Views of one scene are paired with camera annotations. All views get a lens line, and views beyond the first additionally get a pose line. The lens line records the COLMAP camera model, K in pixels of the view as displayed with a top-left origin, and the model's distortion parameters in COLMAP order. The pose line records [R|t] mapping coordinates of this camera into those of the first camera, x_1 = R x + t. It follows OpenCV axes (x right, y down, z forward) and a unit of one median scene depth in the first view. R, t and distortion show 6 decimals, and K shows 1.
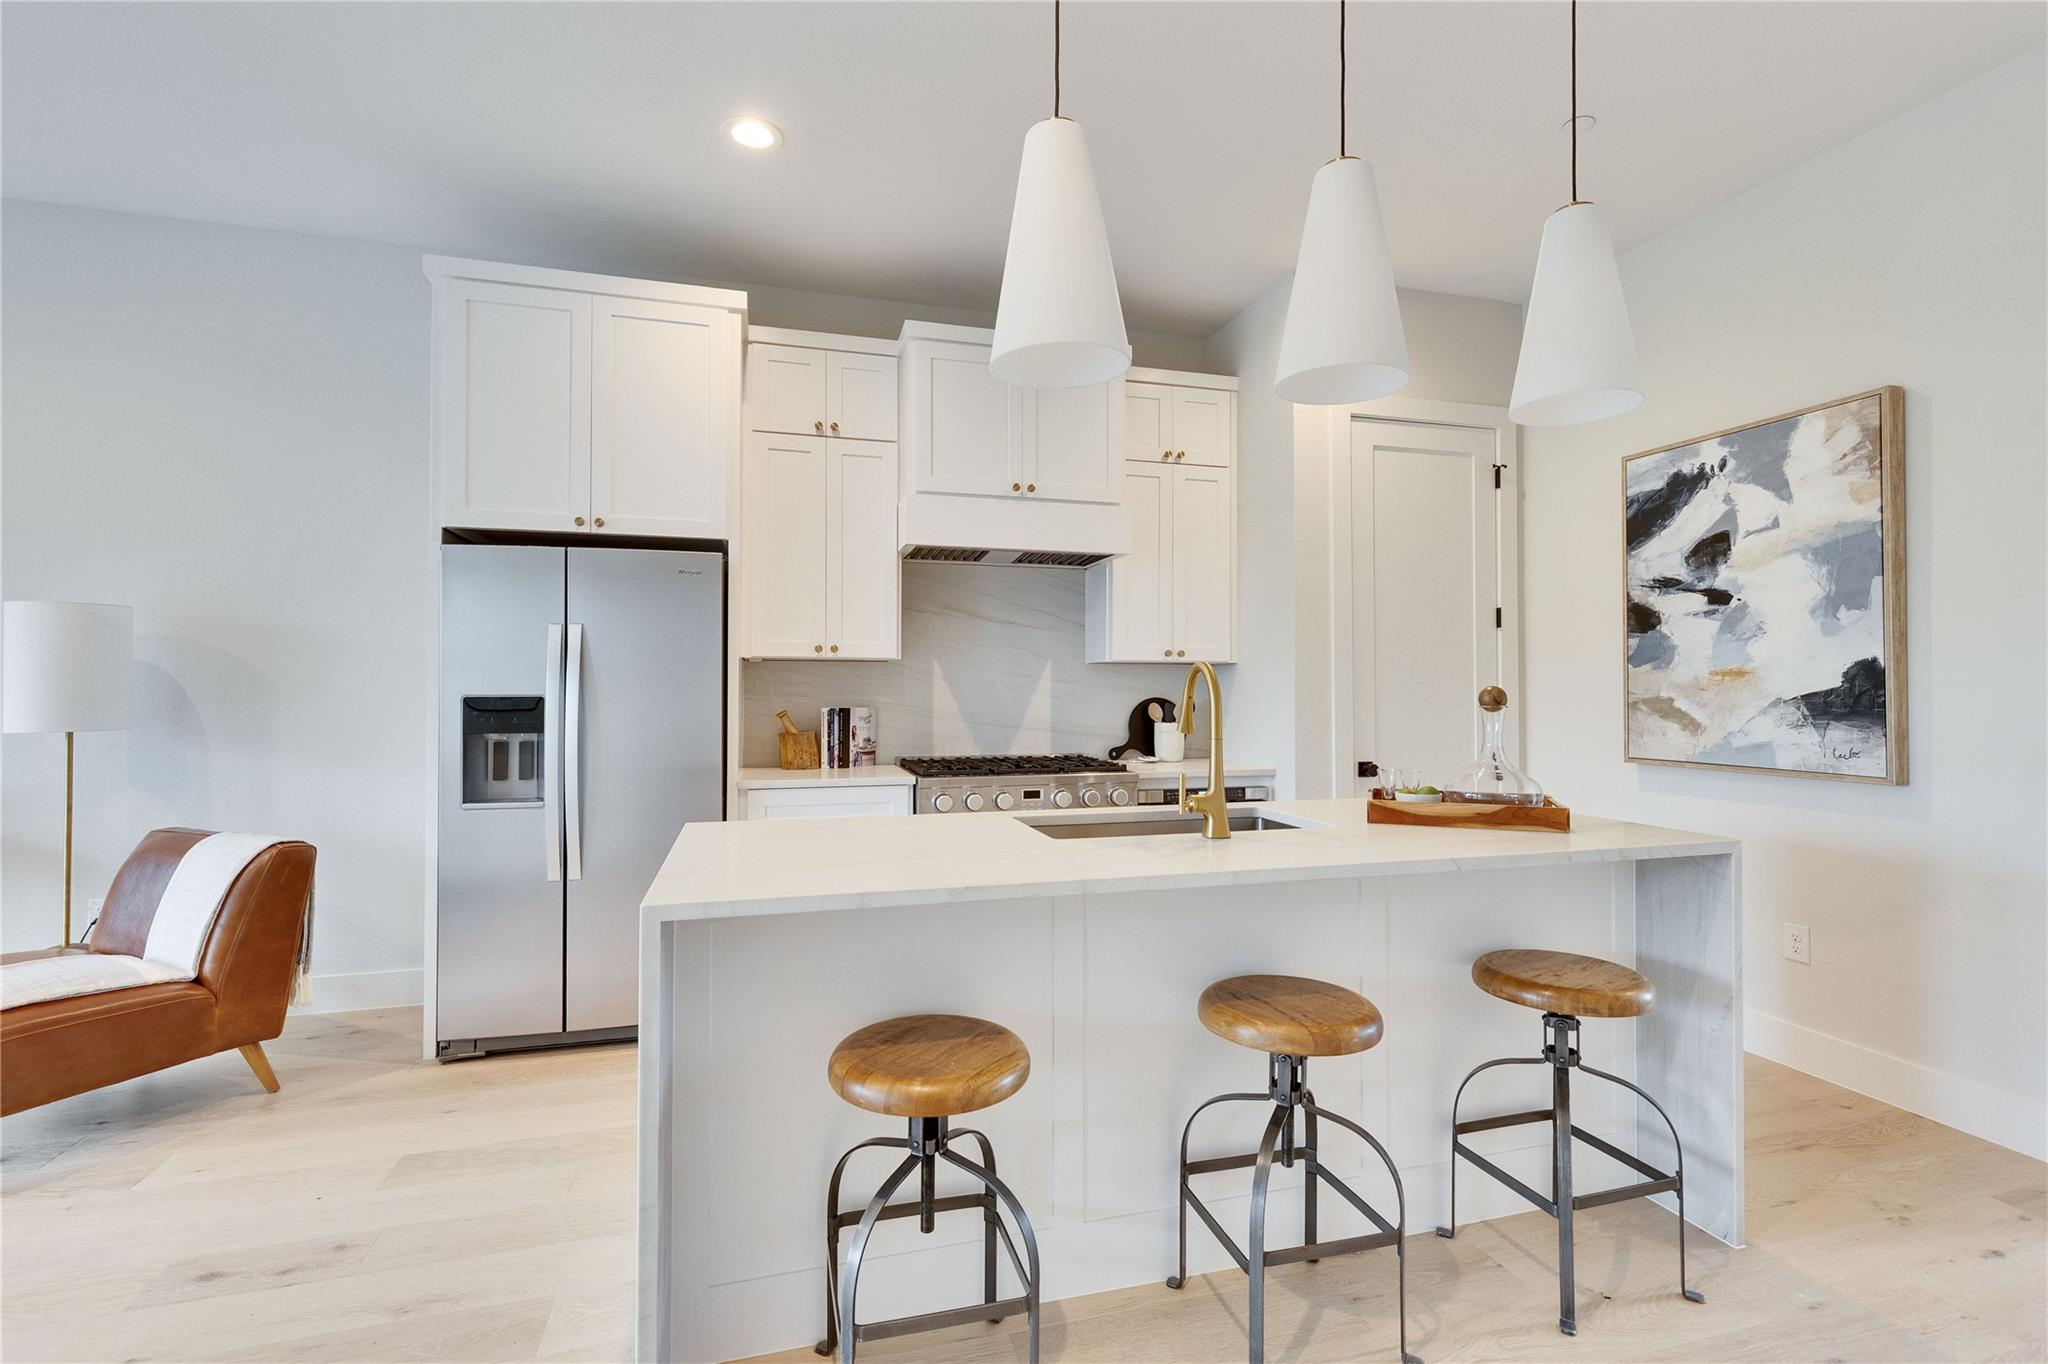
lens RADIAL K [[907.5, 0, 1029.9], [0, 907.5, 682.4], [0, 0, 1]] dist [0.004691, -0.001073]
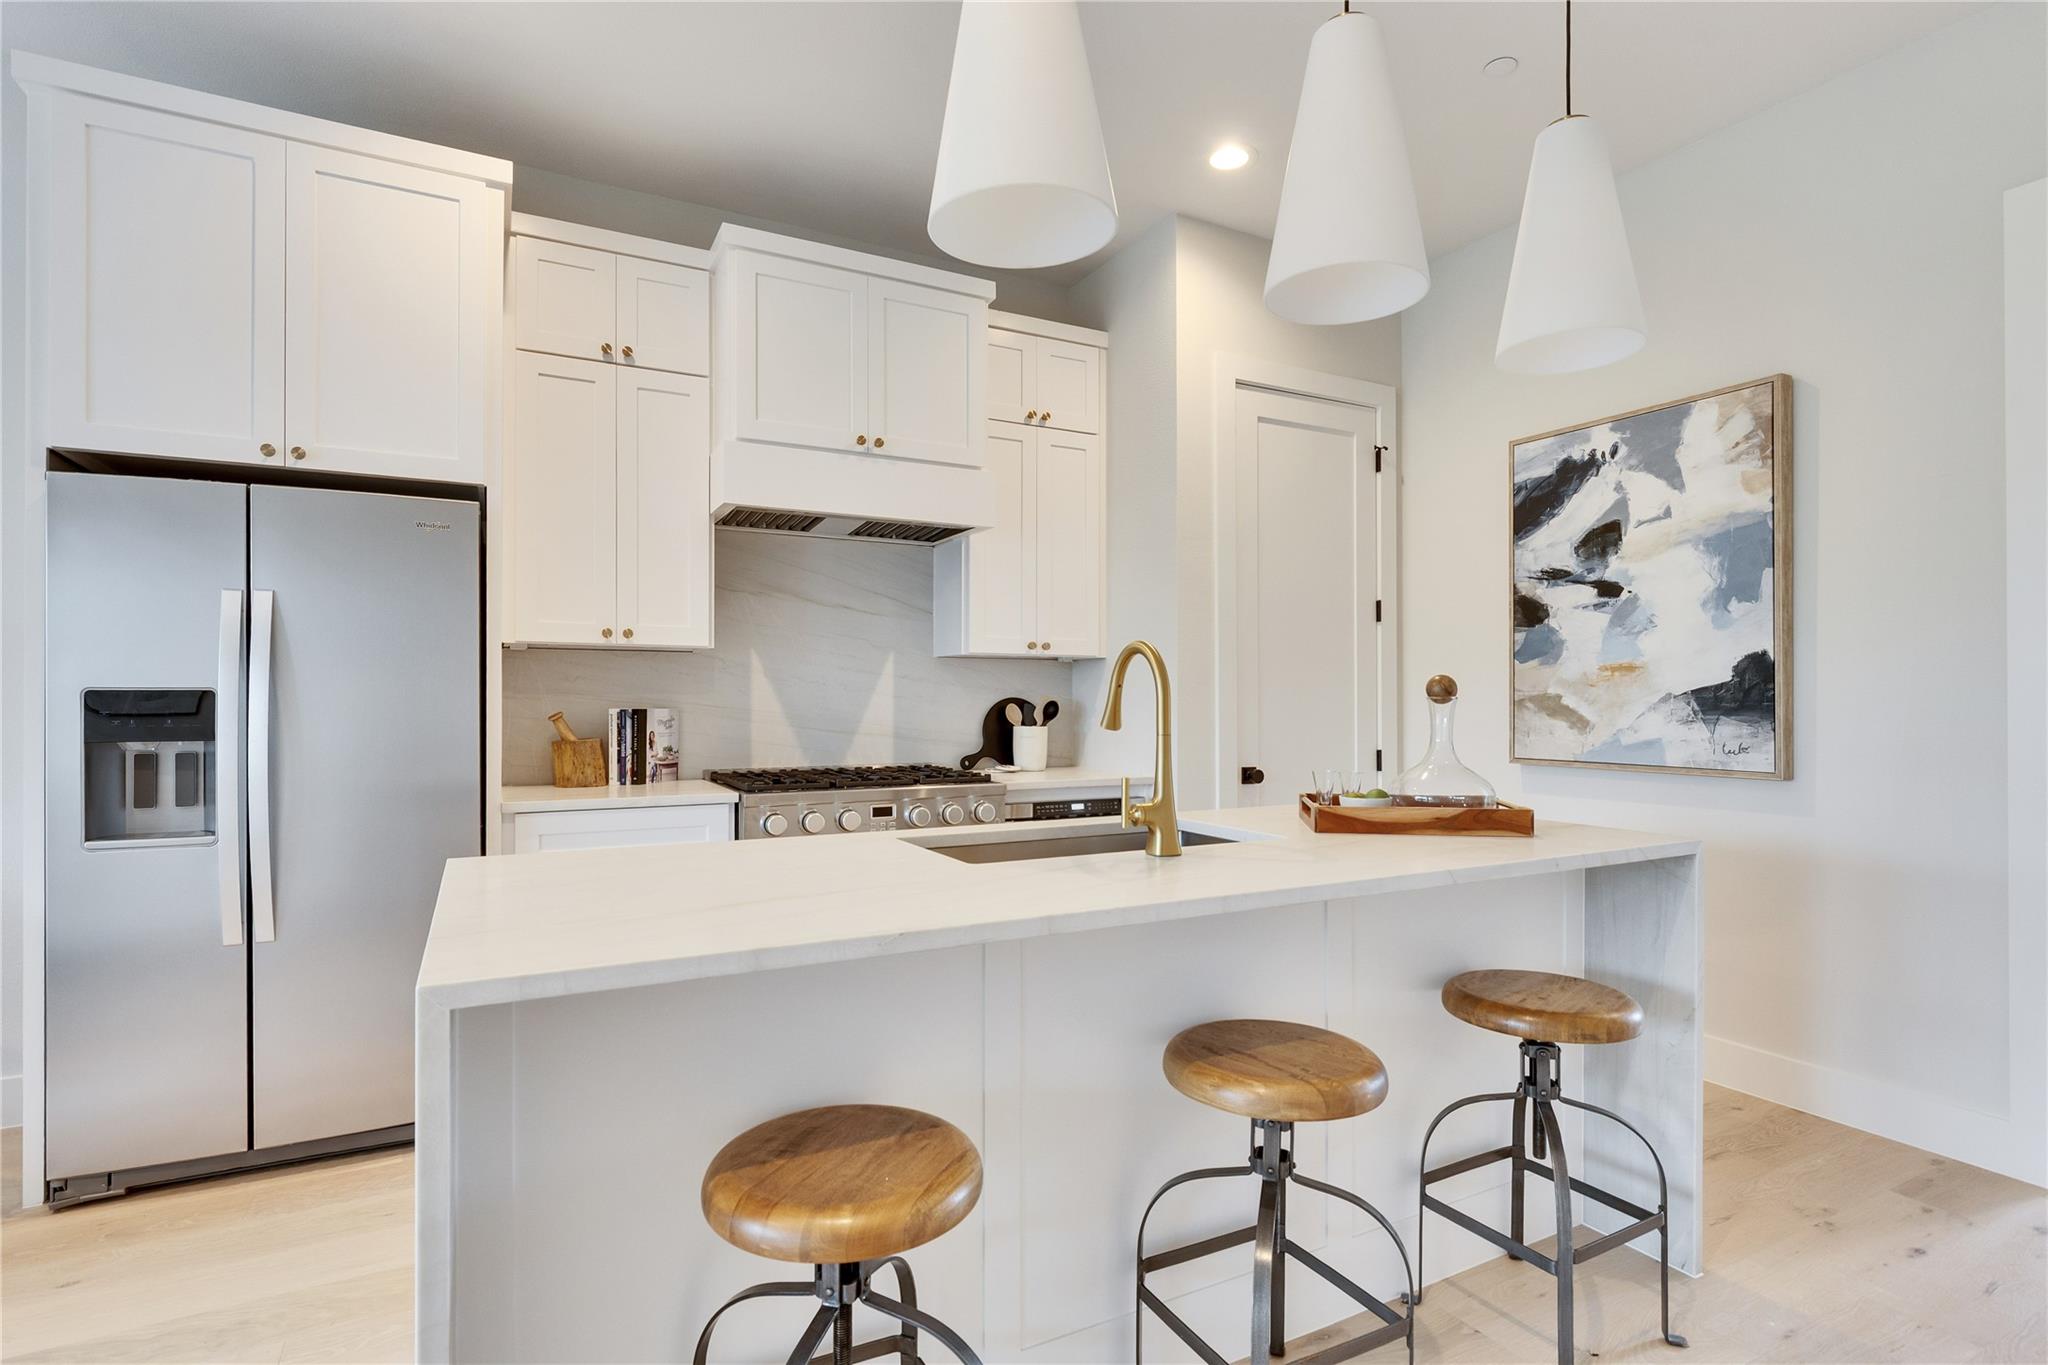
lens RADIAL K [[990.9, 0, 1016.0], [0, 990.9, 702.8], [0, 0, 1]] dist [-0.005321, 0.001994]
pose [[0.979617, -0.000930, 0.200871, -0.069027], [-0.001257, 0.999941, 0.010759, 0.016249], [-0.200869, -0.010792, 0.979559, 0.103634]]
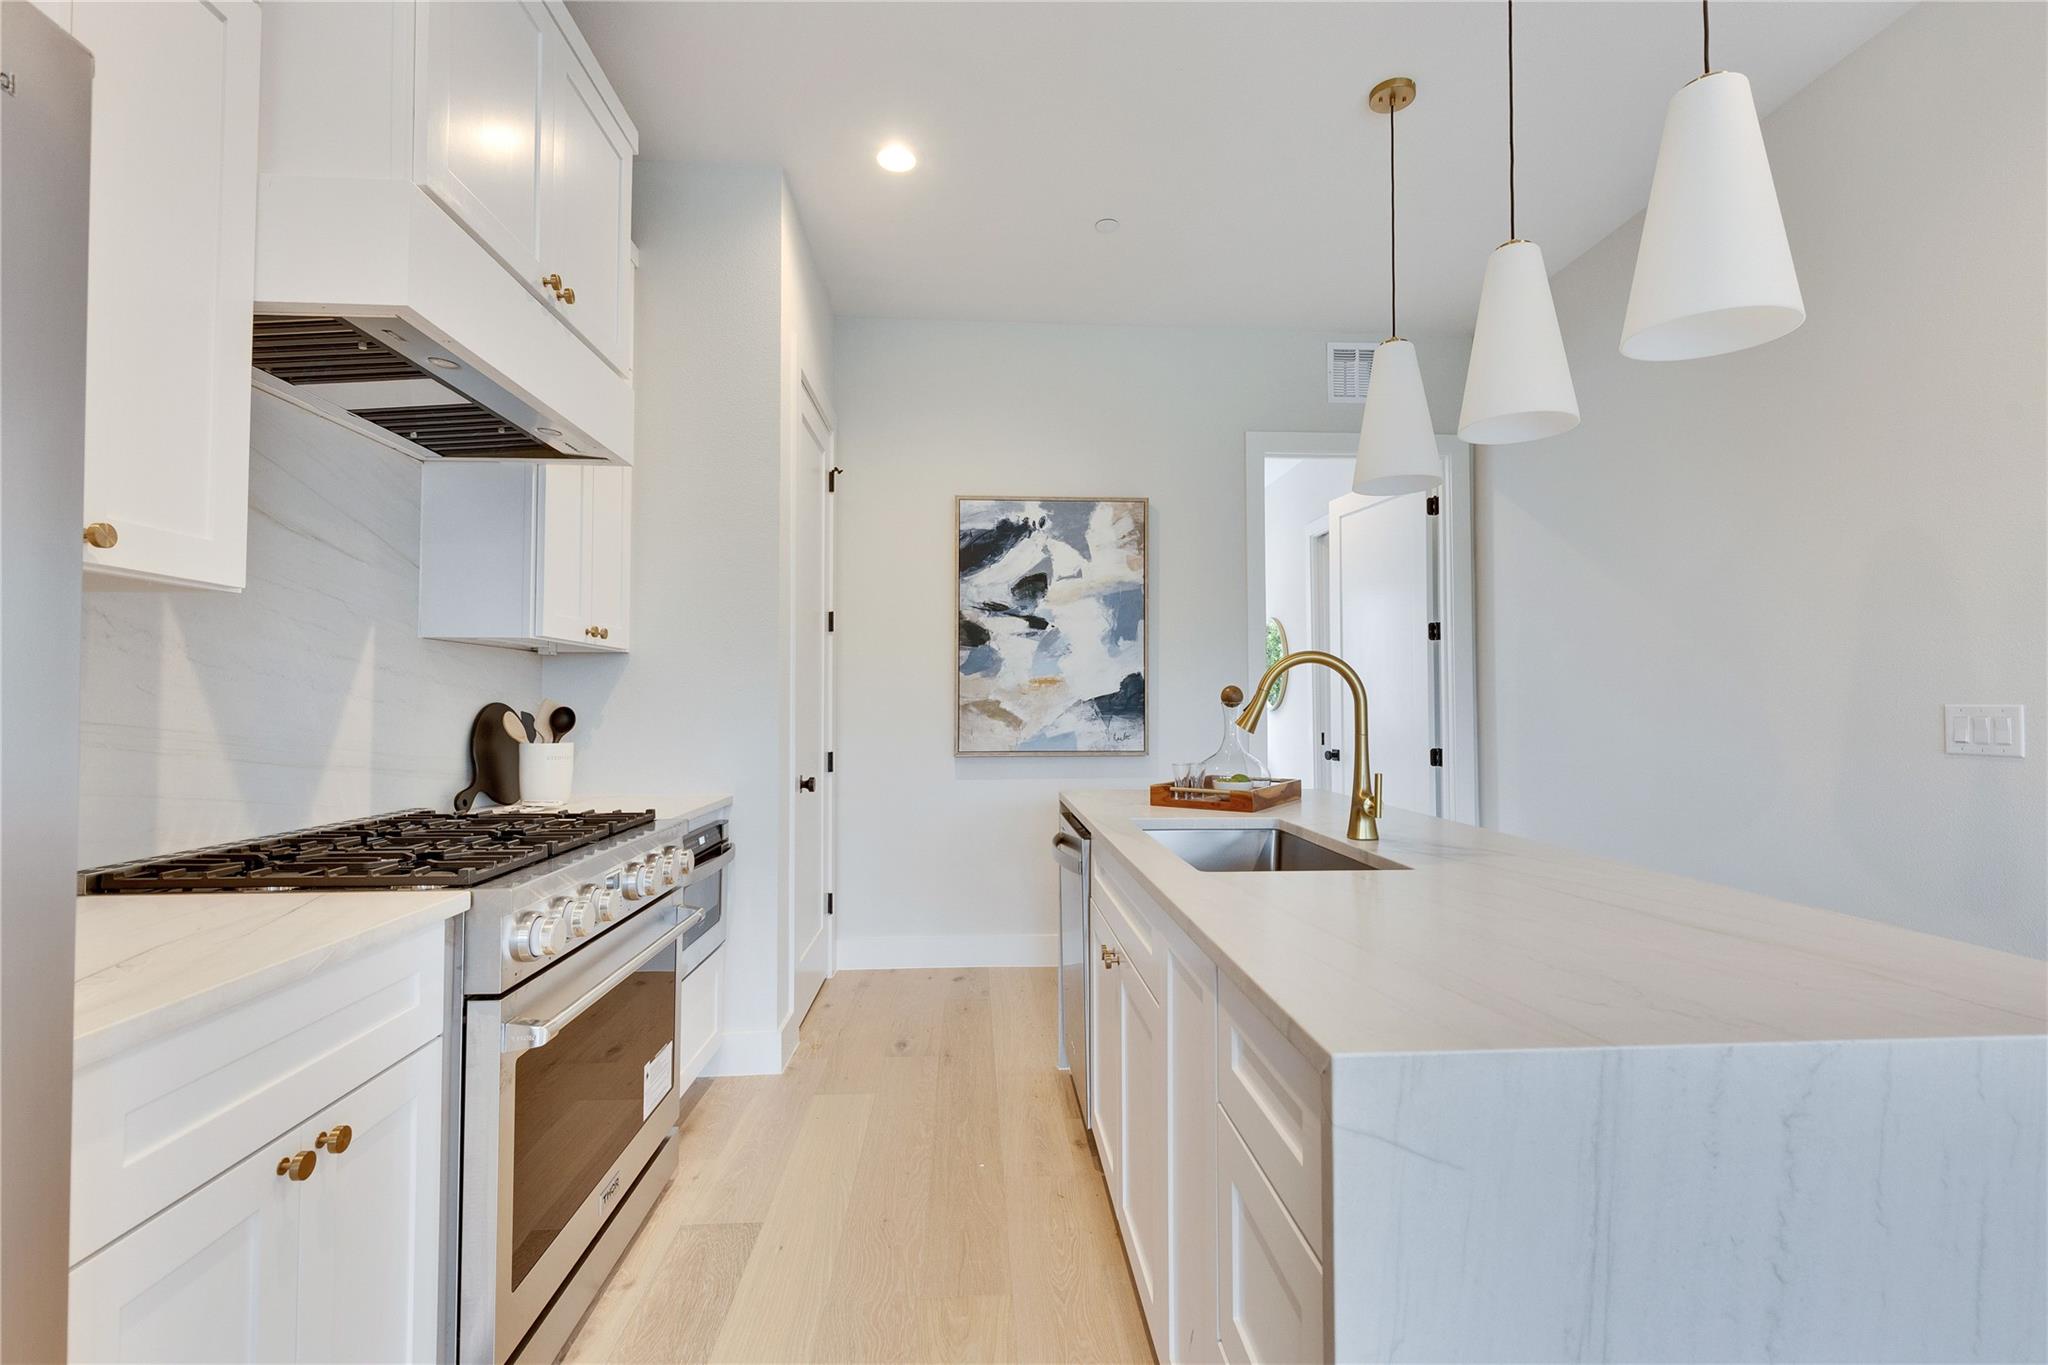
lens RADIAL K [[907.5, 0, 1035.6], [0, 907.5, 673.3], [0, 0, 1]] dist [0.004691, -0.001073]
pose [[0.211819, 0.032185, 0.976779, -0.528182], [-0.004600, 0.999479, -0.031935, 0.020621], [-0.977298, 0.002271, 0.211857, 0.751773]]
